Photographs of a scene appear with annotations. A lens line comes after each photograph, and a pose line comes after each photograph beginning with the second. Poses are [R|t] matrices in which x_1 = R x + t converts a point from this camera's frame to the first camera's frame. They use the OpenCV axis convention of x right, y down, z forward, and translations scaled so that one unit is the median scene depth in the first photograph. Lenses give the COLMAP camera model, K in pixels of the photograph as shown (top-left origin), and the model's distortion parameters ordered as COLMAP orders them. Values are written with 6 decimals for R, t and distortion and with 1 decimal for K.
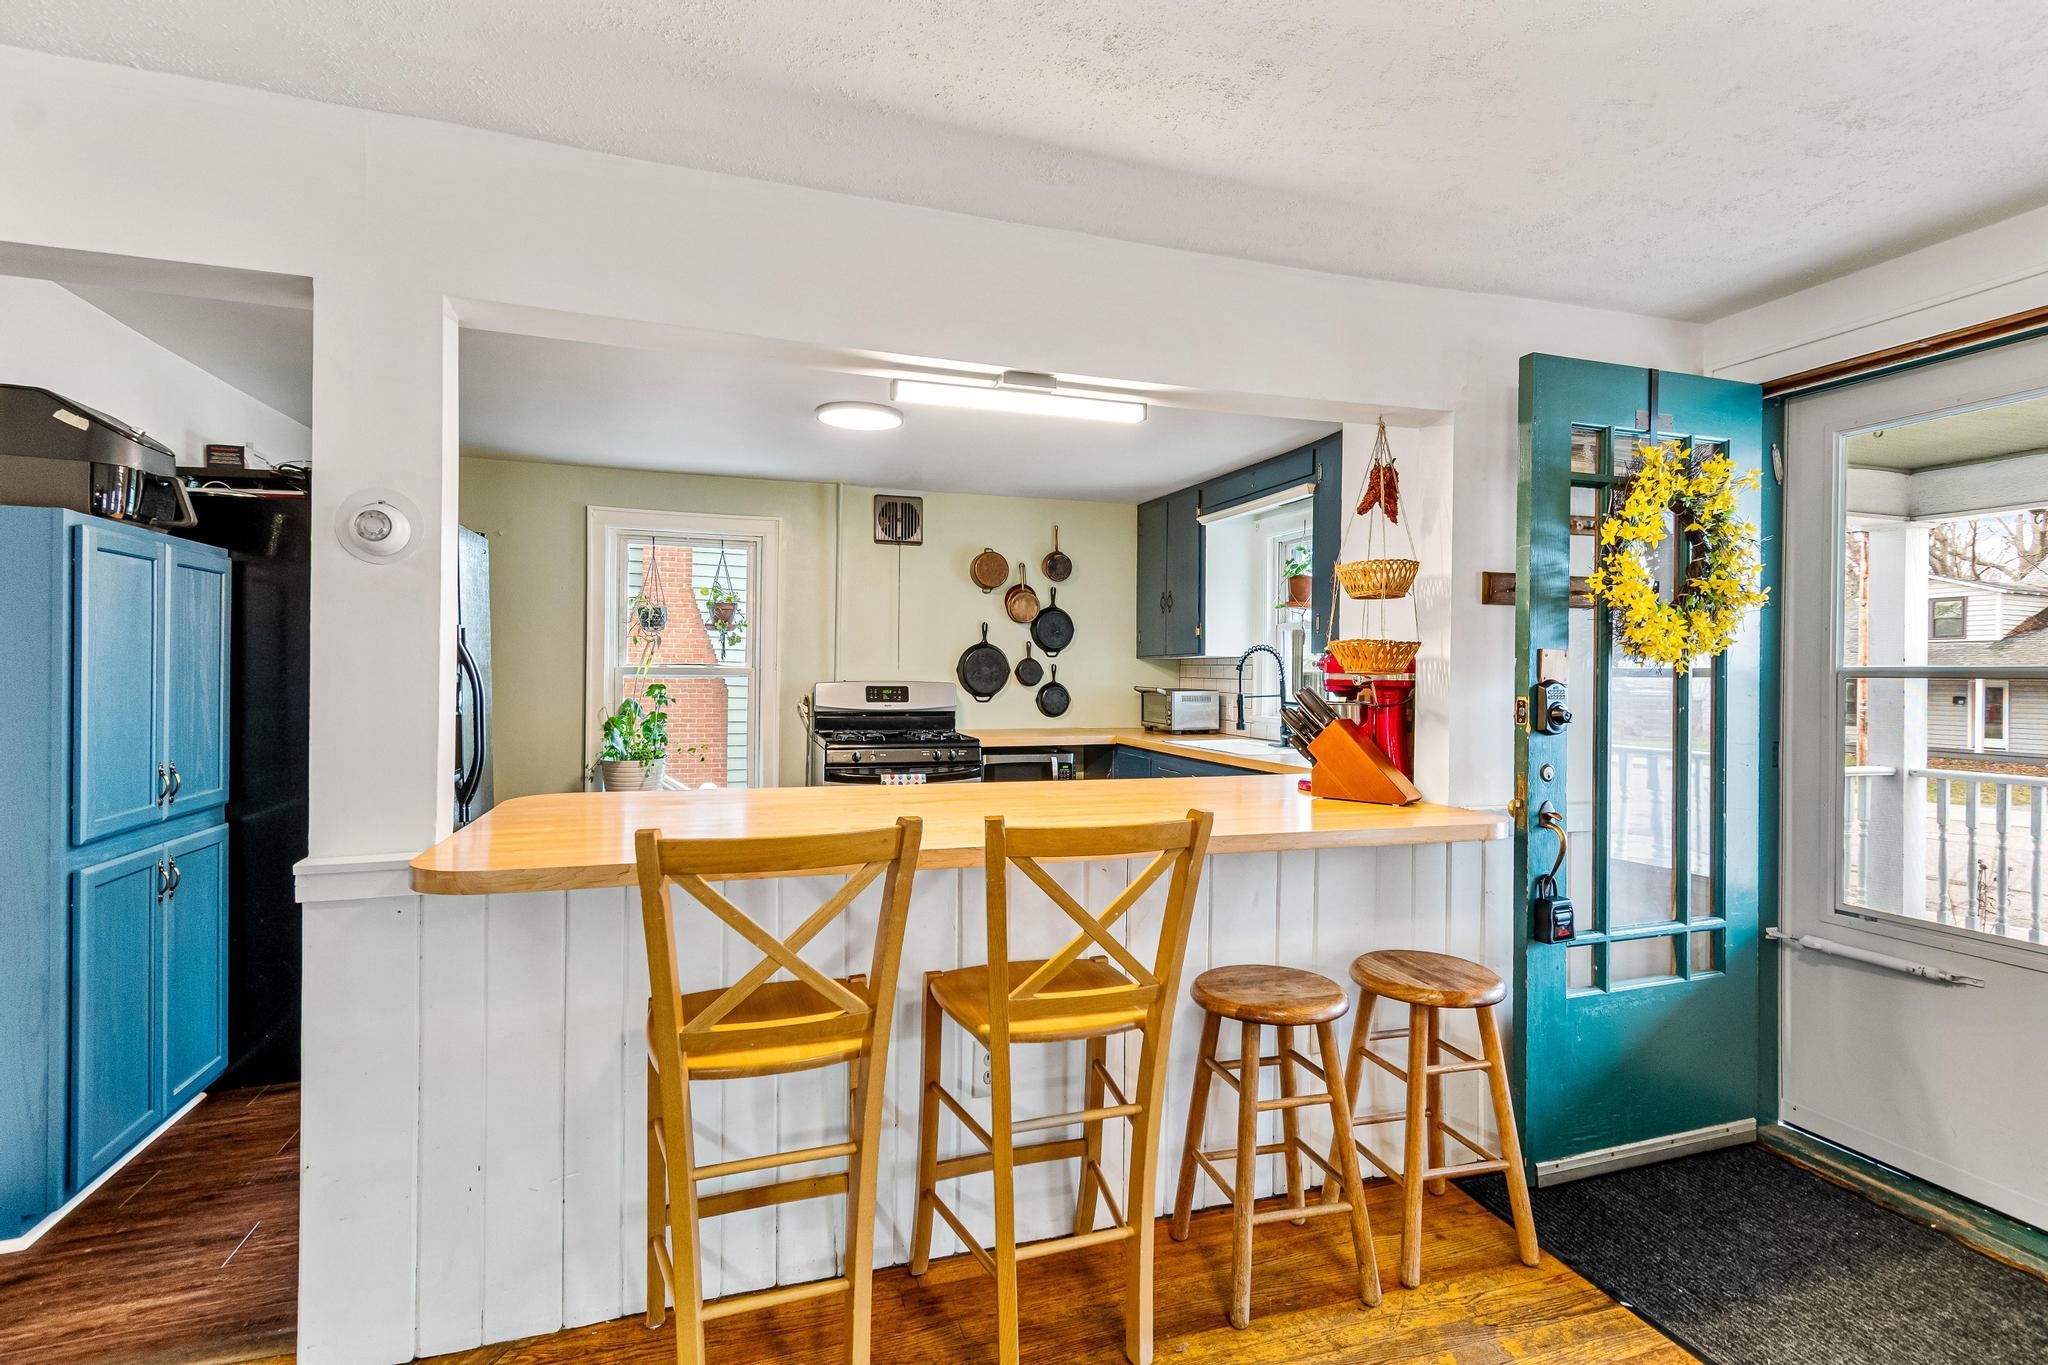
lens RADIAL K [[964.5, 0, 1013.3], [0, 964.5, 674.0], [0, 0, 1]] dist [0.011893, -0.000144]
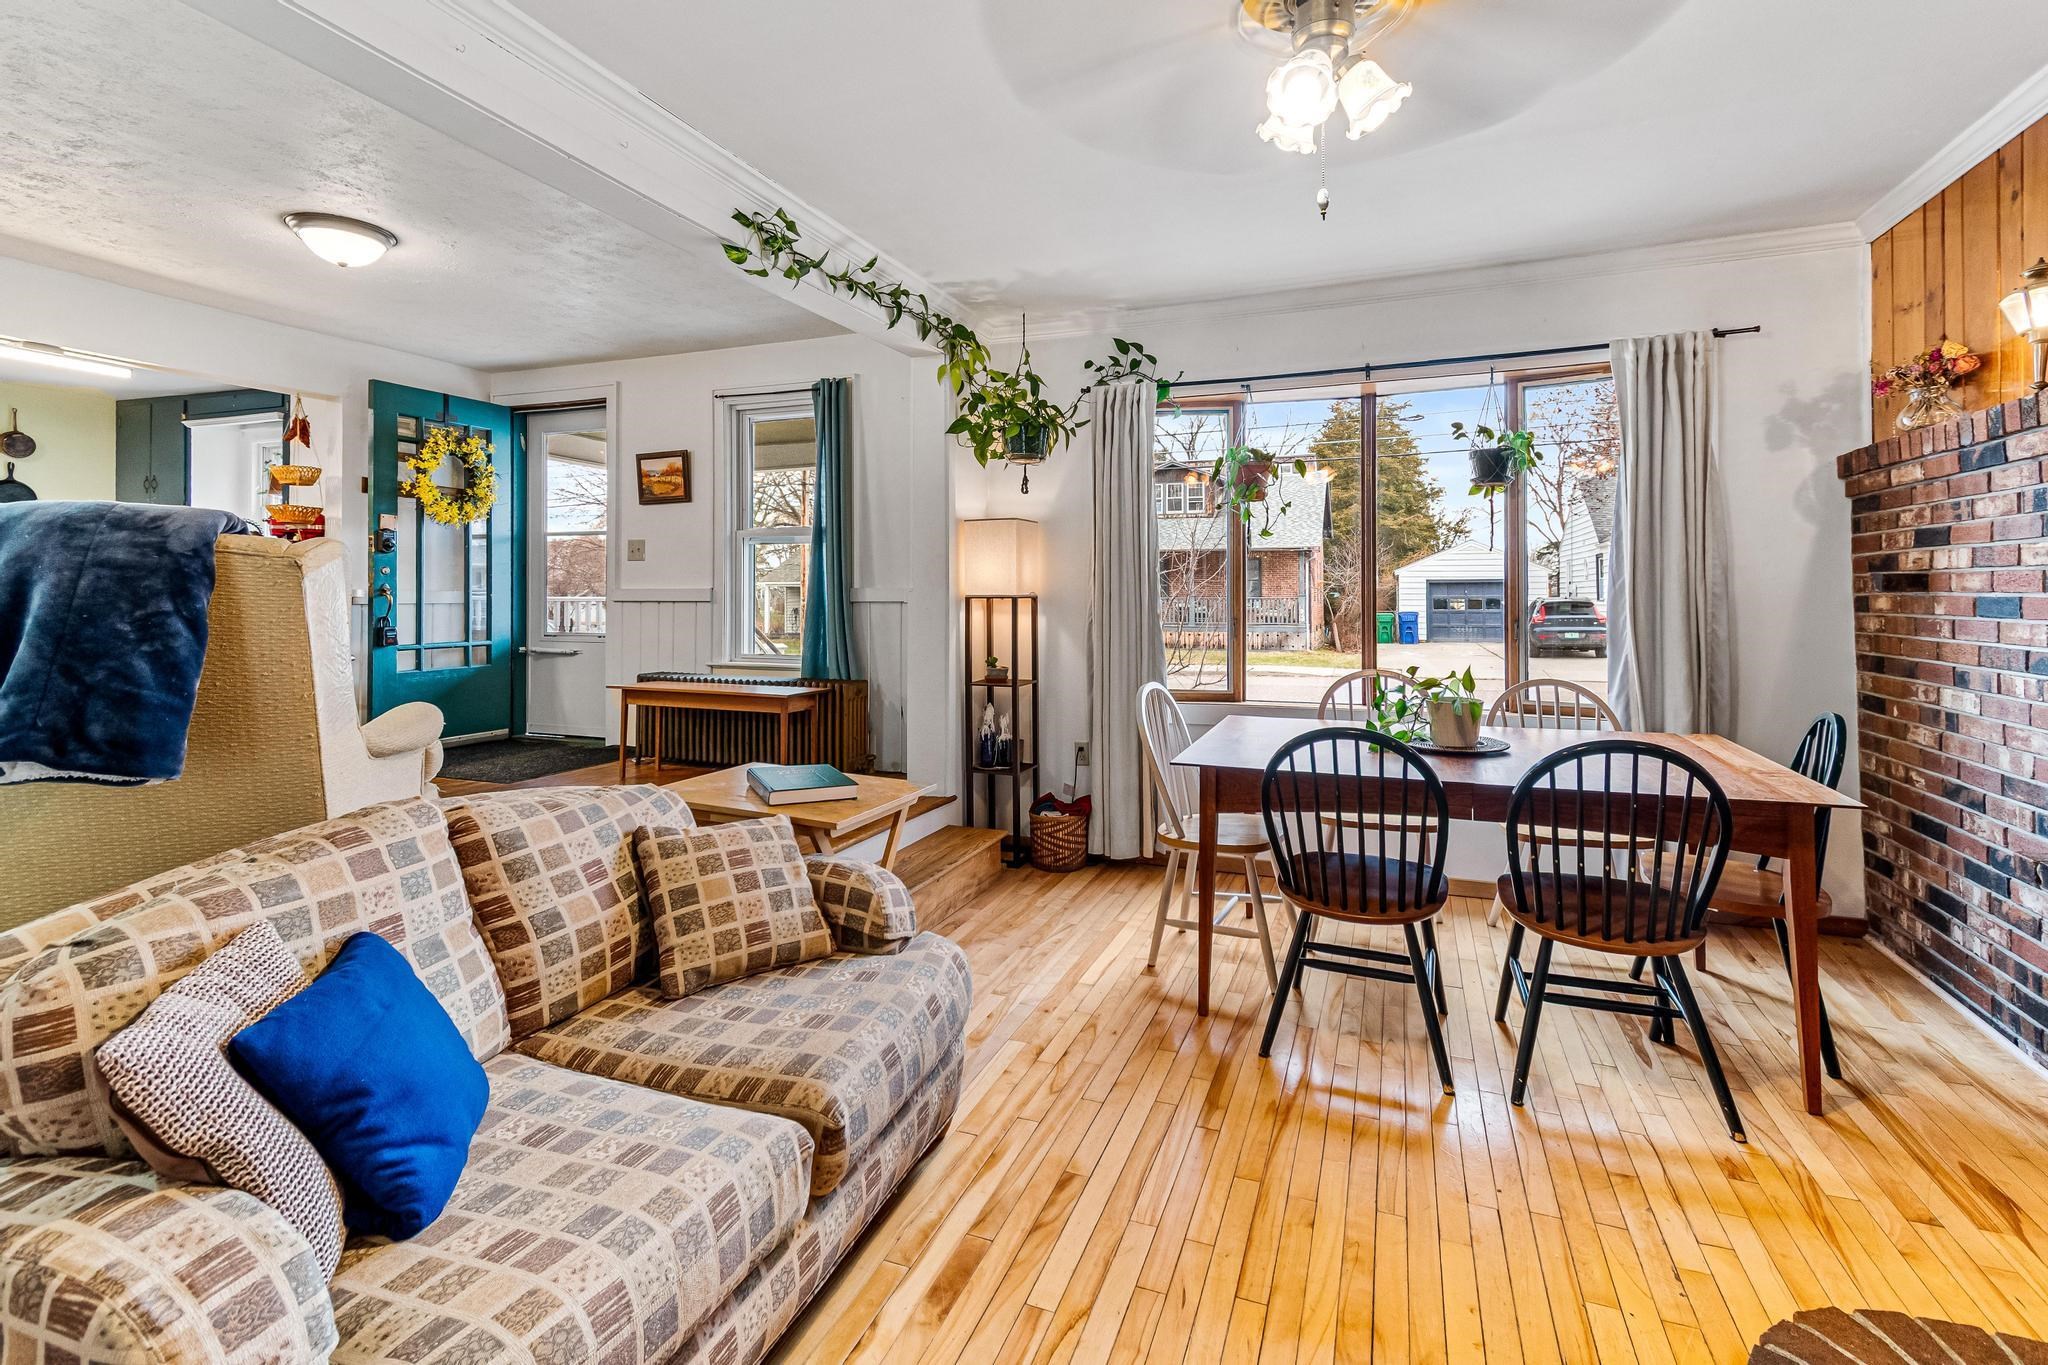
lens RADIAL K [[916.4, 0, 1080.8], [0, 916.4, 589.5], [0, 0, 1]] dist [-0.001039, -0.000530]
pose [[0.592109, -0.004848, 0.805843, -0.170426], [0.006334, 0.999979, 0.001362, 0.137036], [-0.805833, 0.004298, 0.592127, -1.353902]]
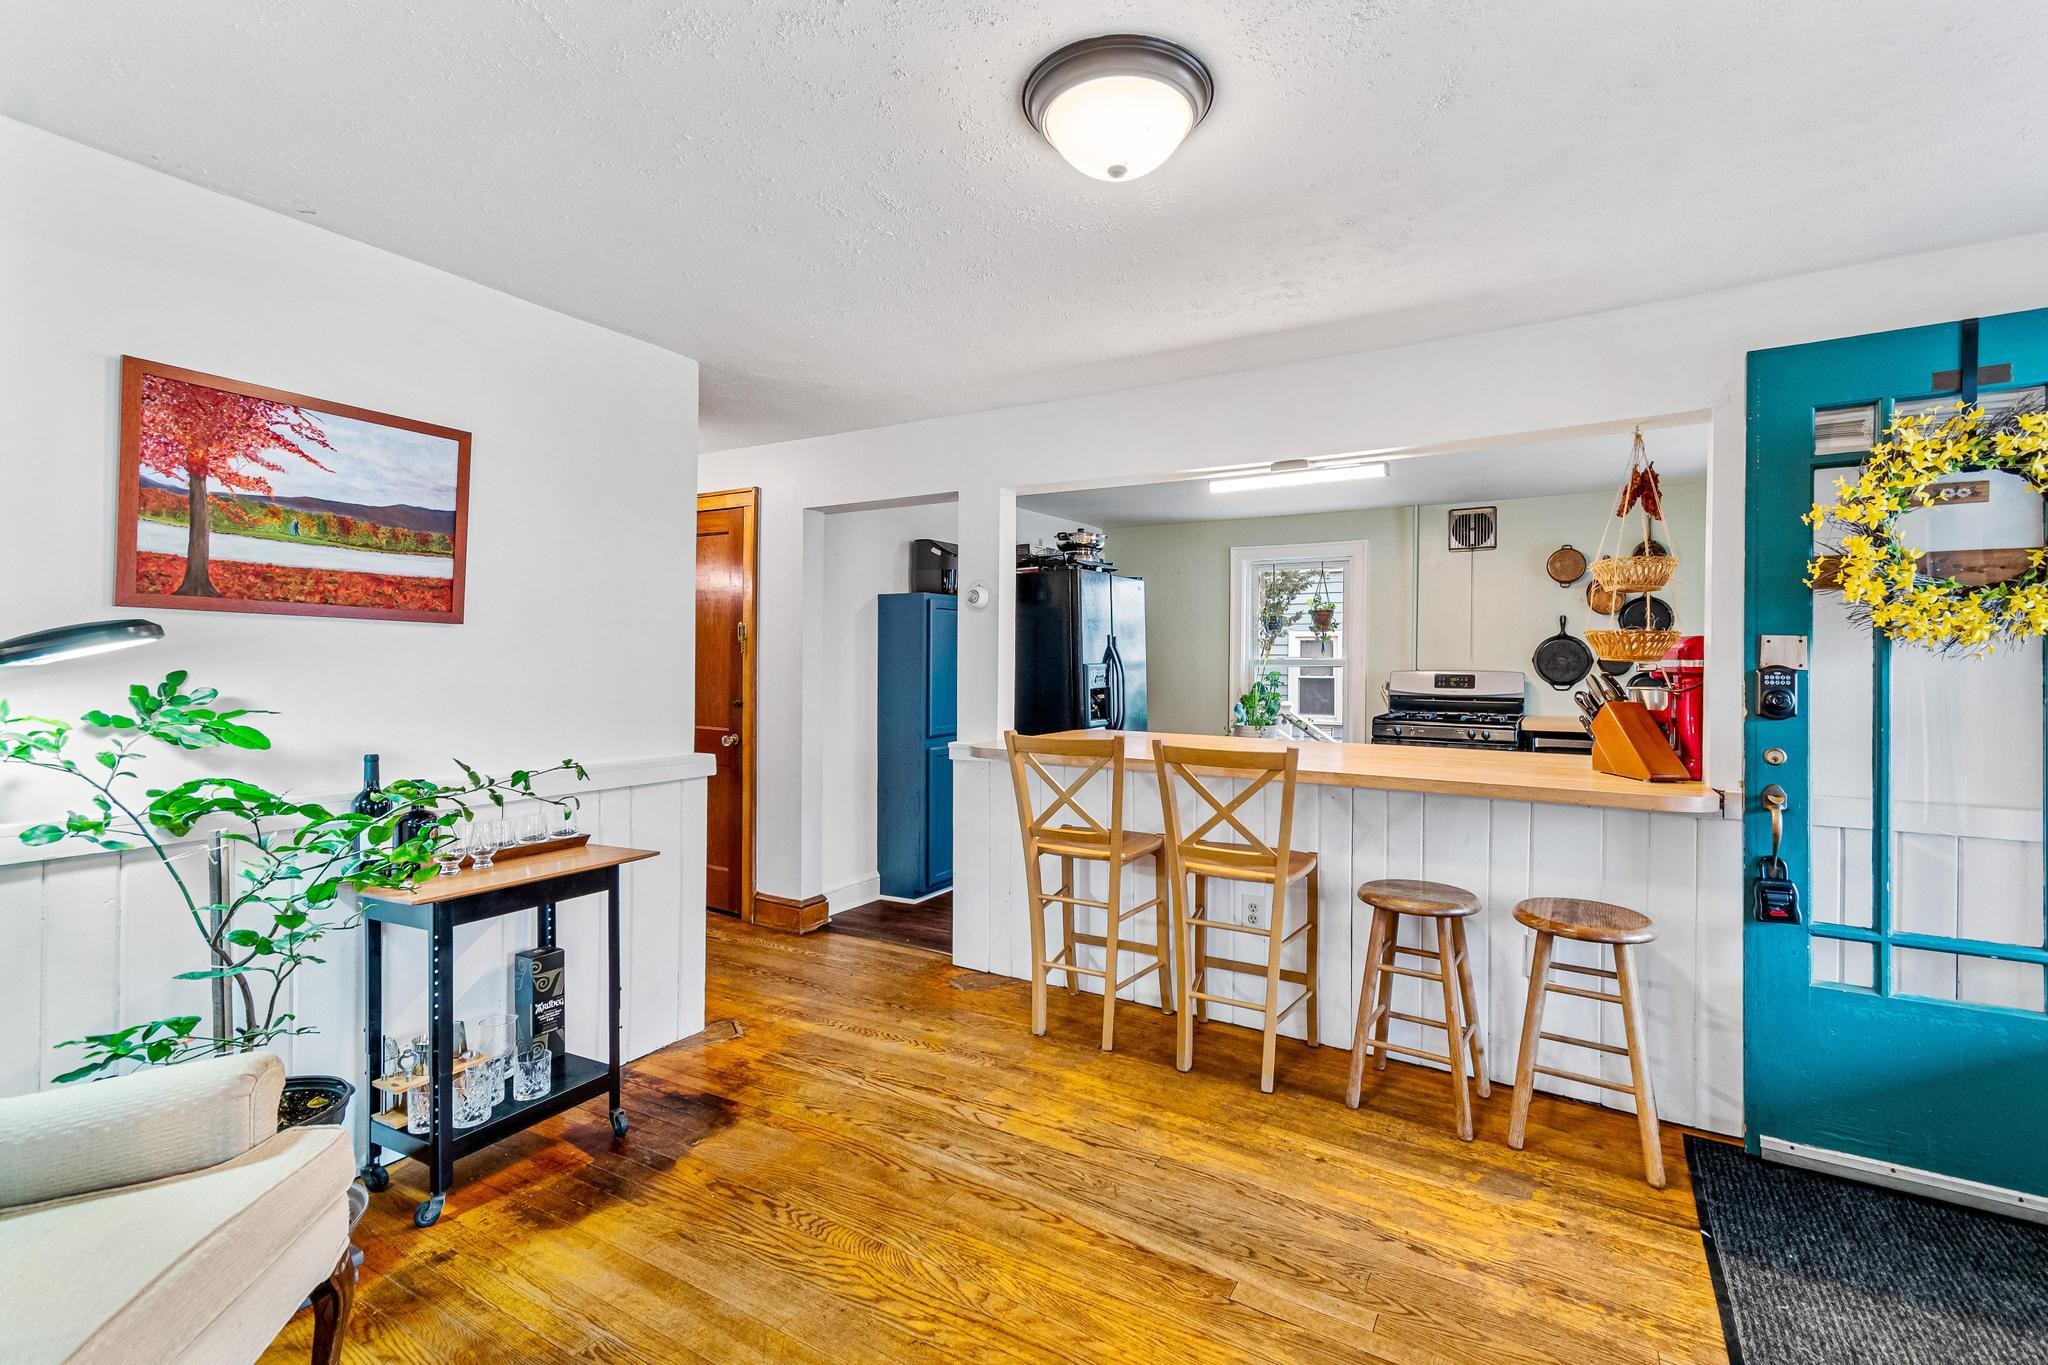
lens RADIAL K [[901.8, 0, 1030.6], [0, 901.8, 650.0], [0, 0, 1]] dist [-0.002254, -0.000343]
pose [[0.654518, -0.013261, -0.755930, 0.679919], [-0.001177, 0.999827, -0.018558, 0.007077], [0.756045, 0.013036, 0.654390, -0.185264]]
